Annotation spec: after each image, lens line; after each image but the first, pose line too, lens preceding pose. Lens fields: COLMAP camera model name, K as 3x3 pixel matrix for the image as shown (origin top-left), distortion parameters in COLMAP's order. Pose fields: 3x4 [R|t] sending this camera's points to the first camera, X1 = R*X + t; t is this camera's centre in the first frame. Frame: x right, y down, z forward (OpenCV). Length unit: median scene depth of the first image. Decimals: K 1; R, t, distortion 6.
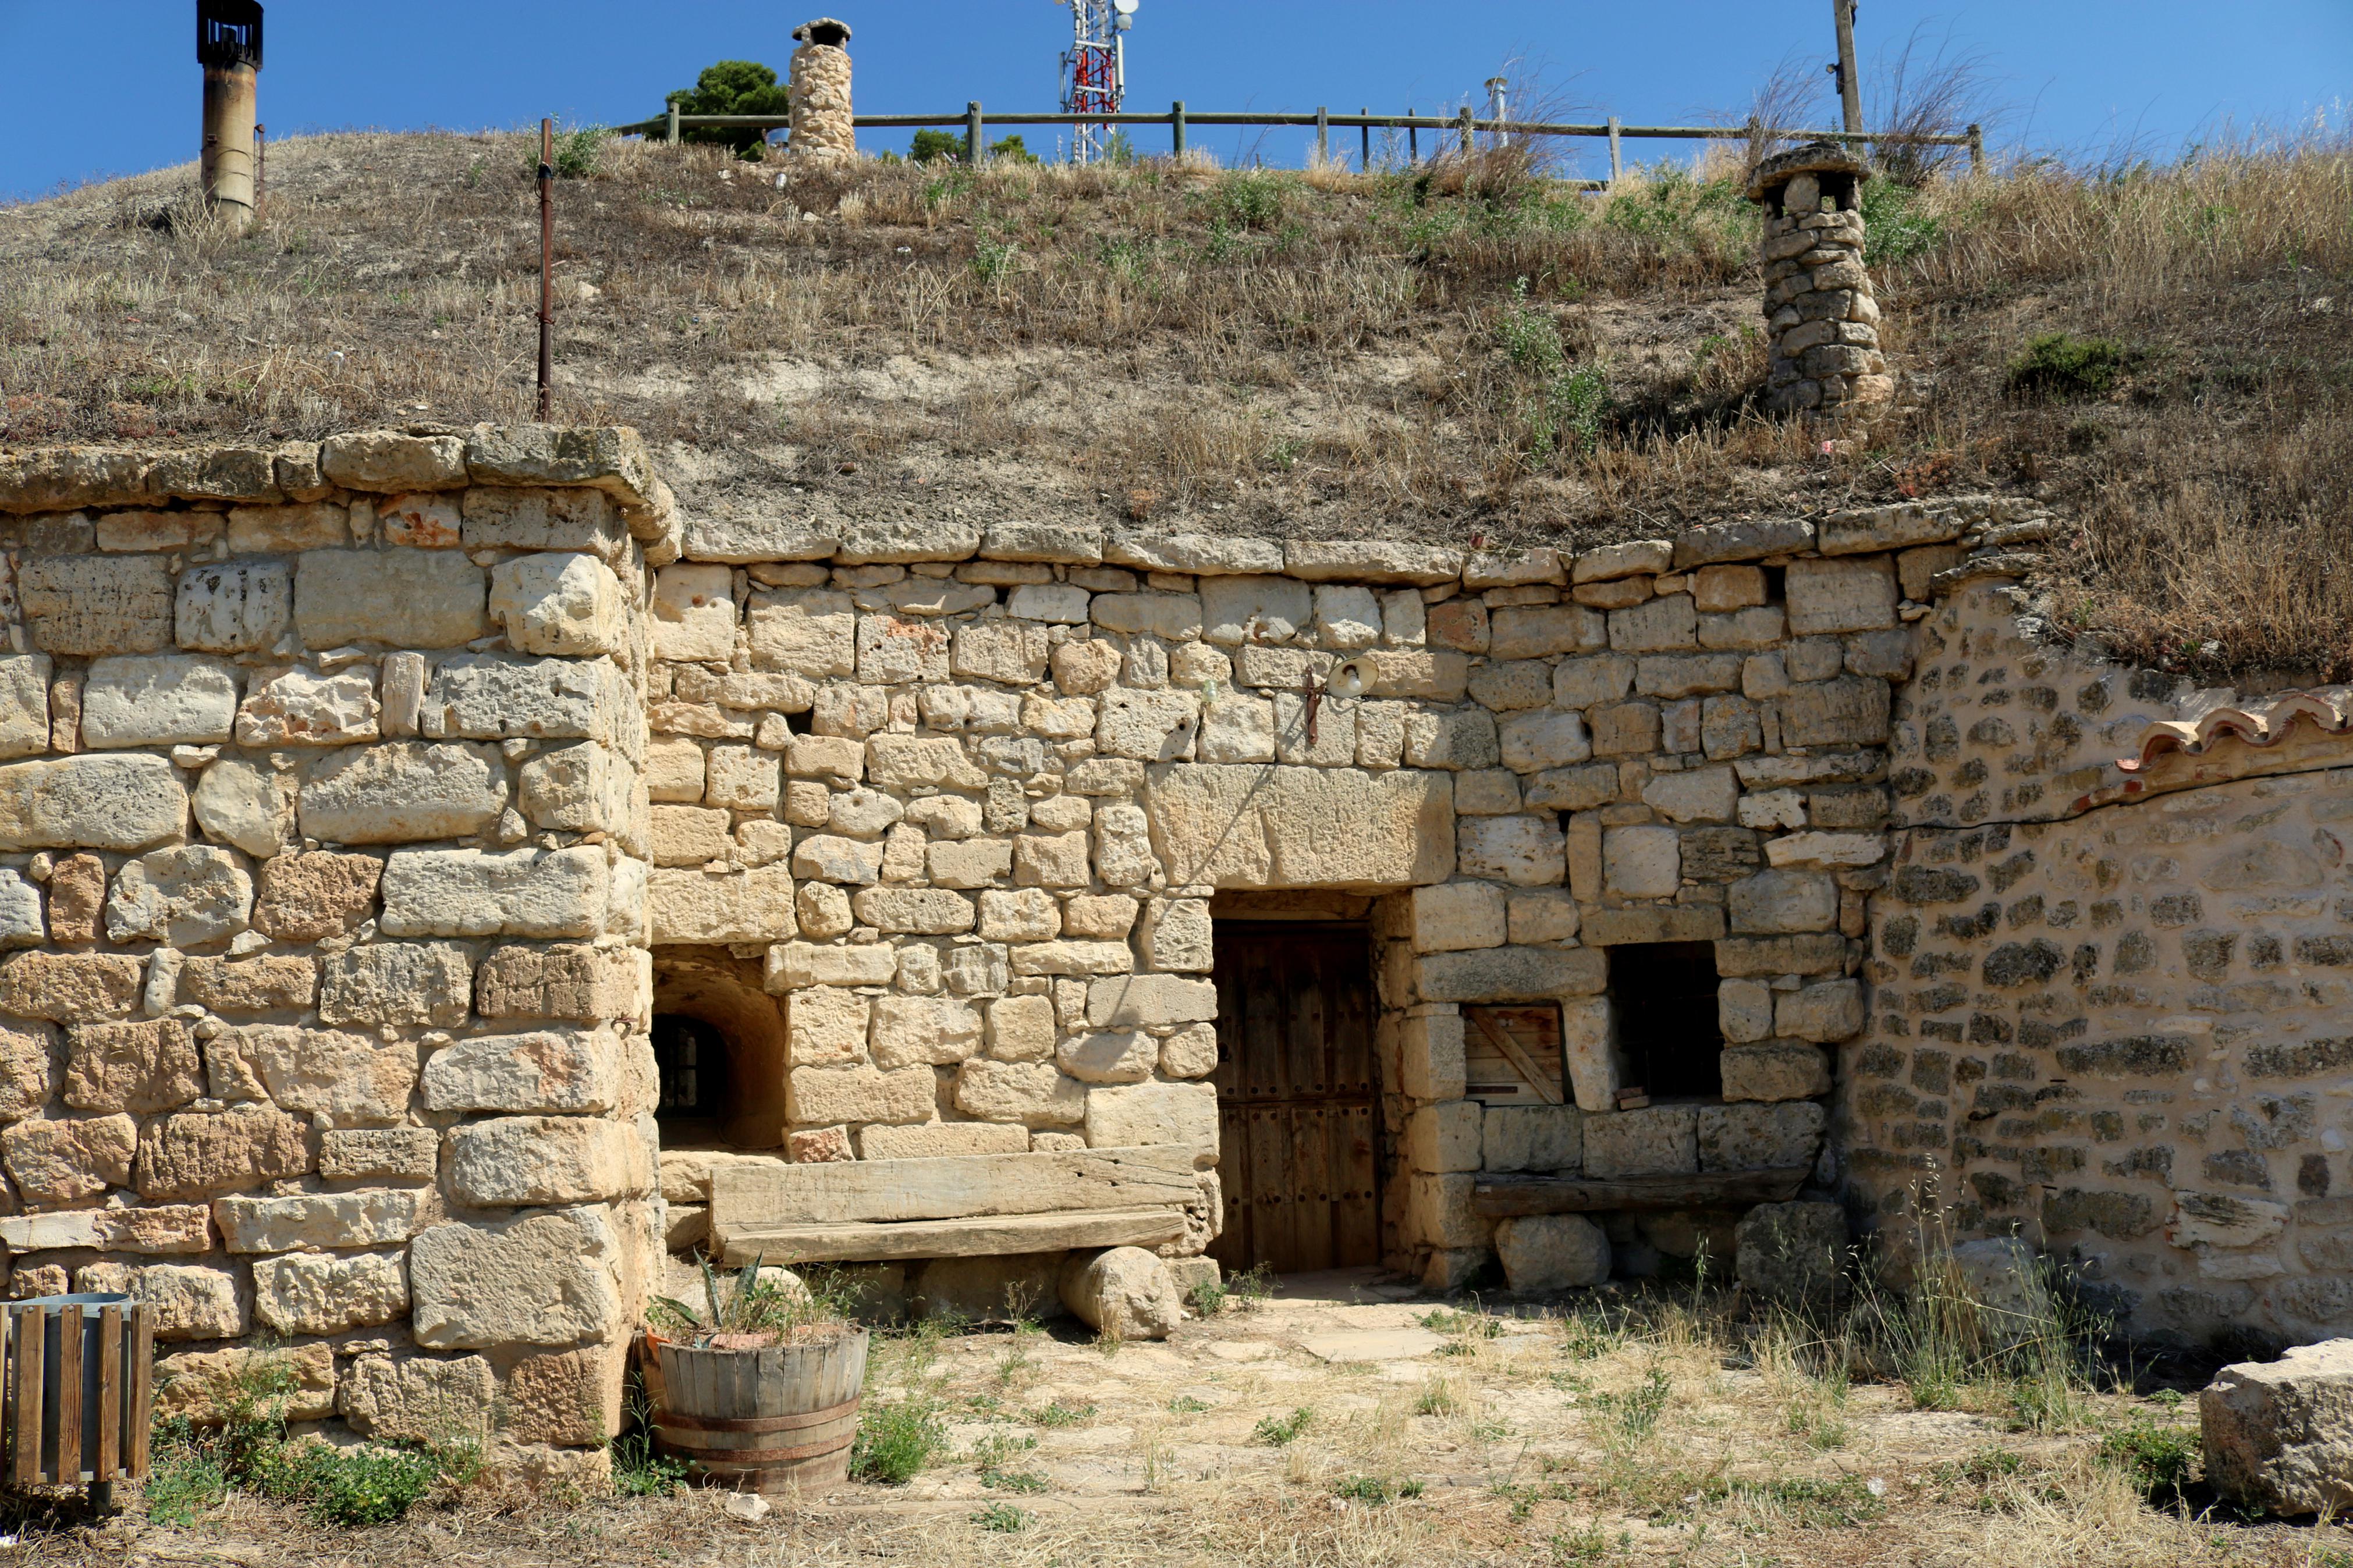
lens RADIAL K [[1949.1, 0, 1150.0], [0, 1949.1, 814.1], [0, 0, 1]] dist [-0.158420, 0.142806]
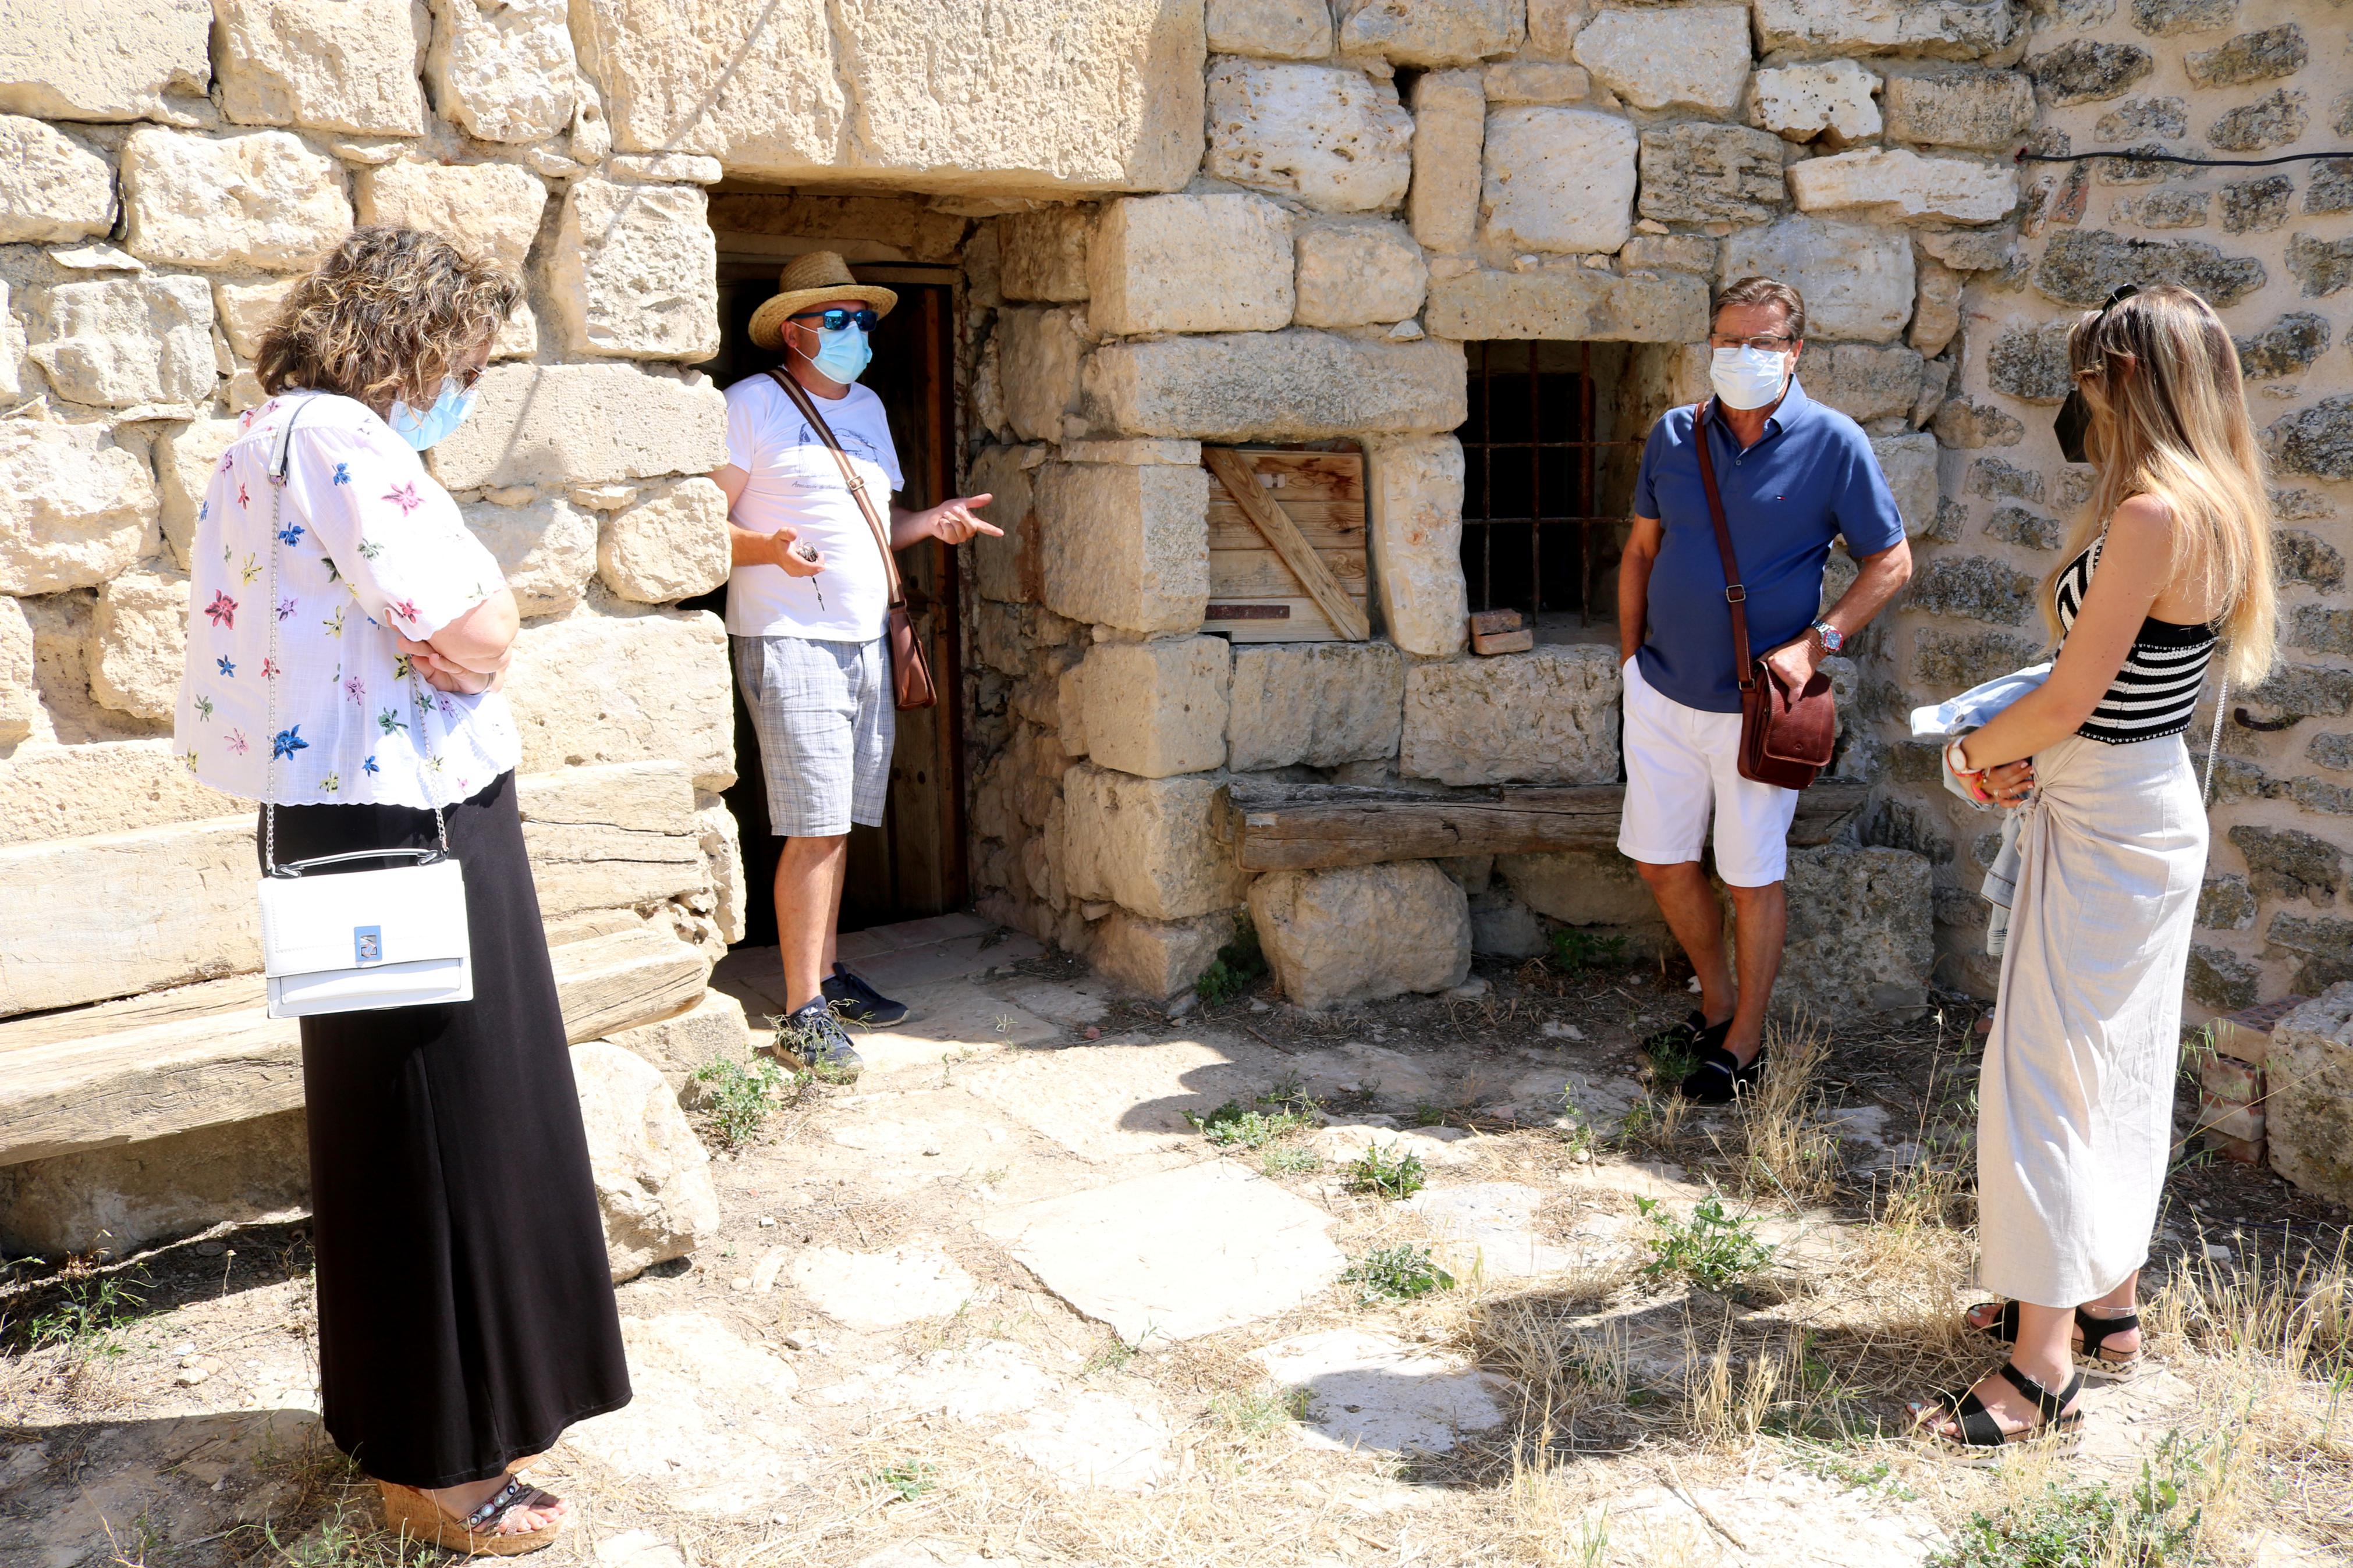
lens RADIAL K [[1949.1, 0, 1150.0], [0, 1949.1, 814.1], [0, 0, 1]] dist [-0.158420, 0.142806]
pose [[0.924536, -0.048288, 0.378024, -0.046281], [-0.073016, 0.951118, 0.300071, 0.042030], [-0.374036, -0.305028, 0.875817, 0.562283]]
